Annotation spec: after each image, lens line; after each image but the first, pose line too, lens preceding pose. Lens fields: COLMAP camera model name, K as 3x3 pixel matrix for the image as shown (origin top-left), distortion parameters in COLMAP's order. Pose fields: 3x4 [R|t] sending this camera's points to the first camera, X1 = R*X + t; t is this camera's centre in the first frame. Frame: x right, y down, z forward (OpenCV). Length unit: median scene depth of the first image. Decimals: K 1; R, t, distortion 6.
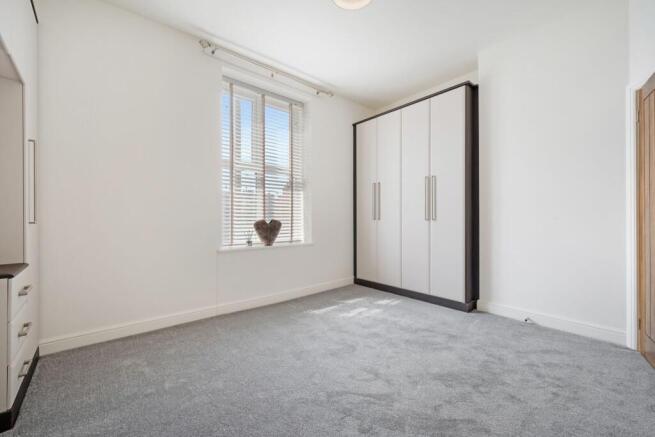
lens RADIAL K [[271.0, 0, 331.0], [0, 271.0, 217.0], [0, 0, 1]] dist [0.004205, 0.000025]
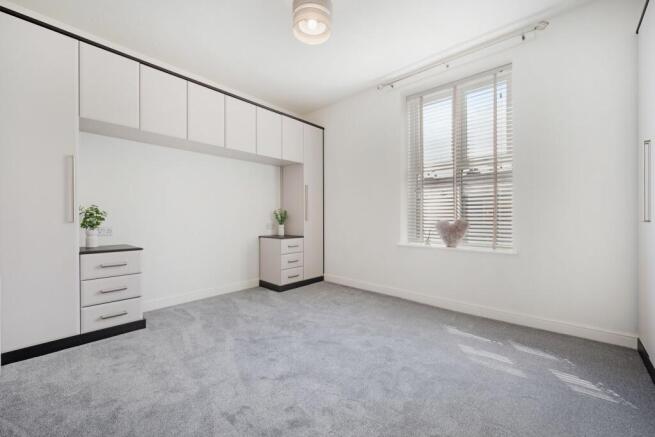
lens RADIAL K [[271.0, 0, 331.0], [0, 271.0, 219.1], [0, 0, 1]] dist [0.004205, 0.000025]
pose [[0.113353, -0.000573, -0.993555, 0.671585], [-0.004123, 0.999991, -0.001047, 0.011317], [0.993546, 0.004216, 0.113349, 0.495070]]
